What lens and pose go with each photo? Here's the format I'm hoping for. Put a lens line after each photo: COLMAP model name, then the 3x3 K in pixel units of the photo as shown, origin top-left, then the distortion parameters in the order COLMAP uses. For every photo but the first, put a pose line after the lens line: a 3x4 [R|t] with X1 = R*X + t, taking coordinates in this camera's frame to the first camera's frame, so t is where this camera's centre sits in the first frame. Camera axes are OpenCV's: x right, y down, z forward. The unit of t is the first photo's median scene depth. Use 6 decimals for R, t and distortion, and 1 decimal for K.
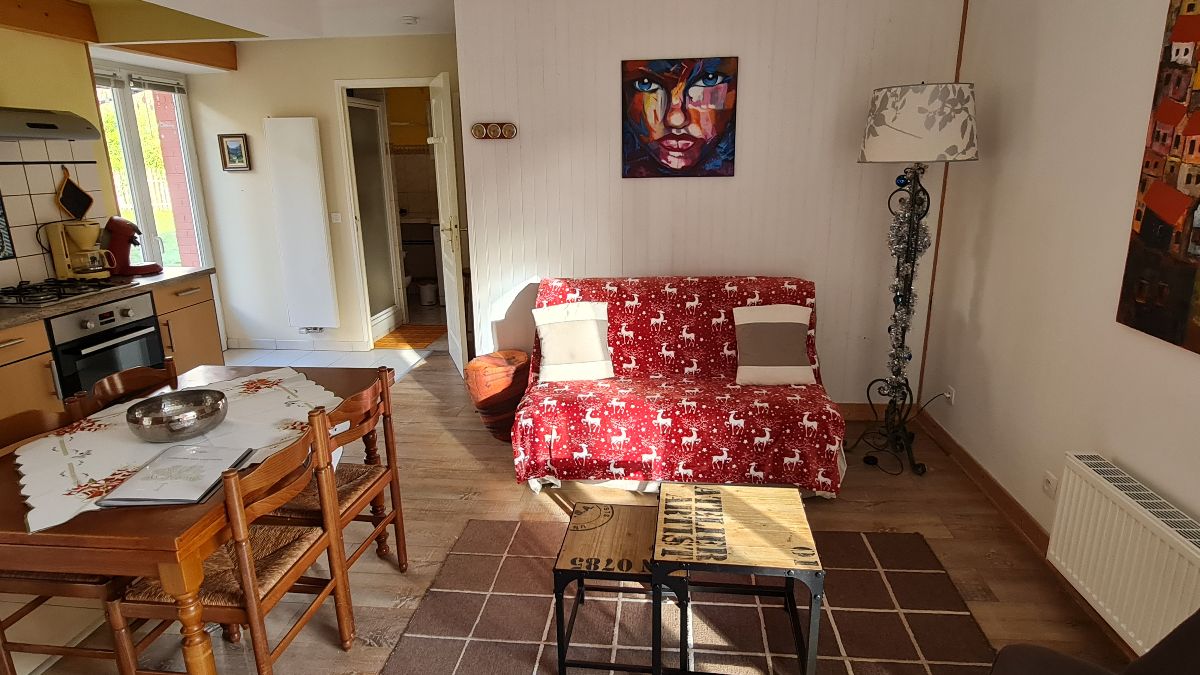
lens RADIAL K [[680.7, 0, 599.8], [0, 680.7, 336.7], [0, 0, 1]] dist [0.000315, 0.003588]
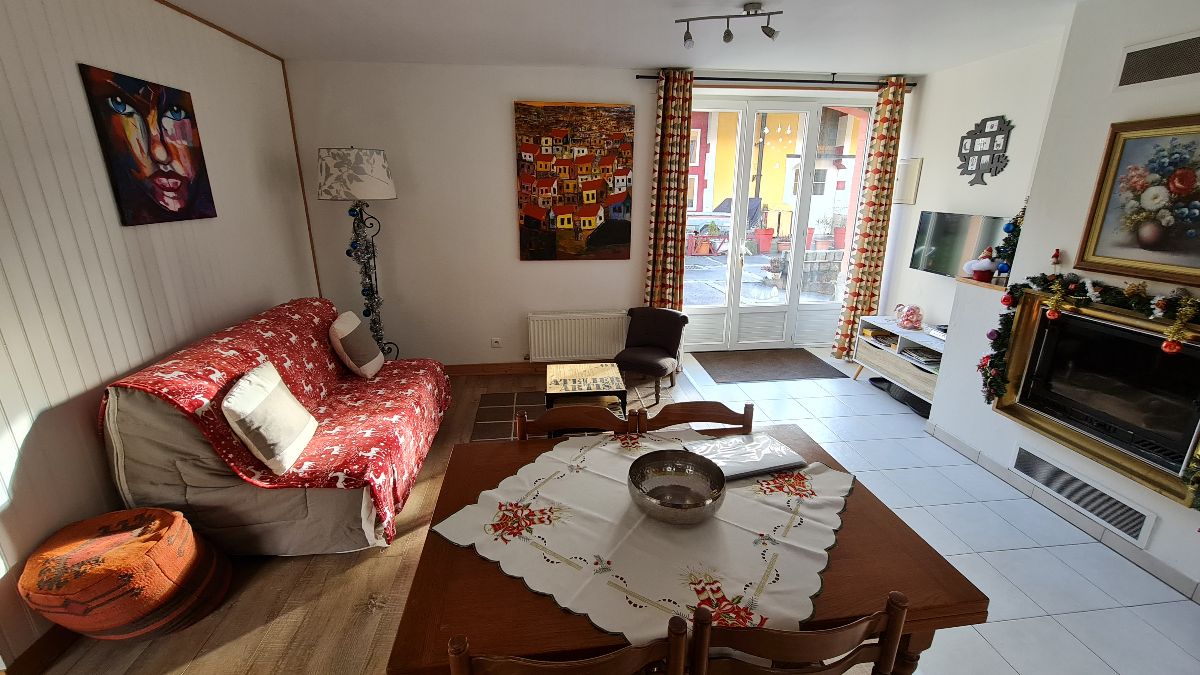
lens RADIAL K [[493.3, 0, 599.5], [0, 493.3, 336.7], [0, 0, 1]] dist [0.000373, 0.000728]
pose [[-0.231017, -0.270154, 0.934691, -0.902004], [0.254499, 0.910451, 0.326050, -0.236521], [-0.939075, 0.313201, -0.141576, 0.885144]]
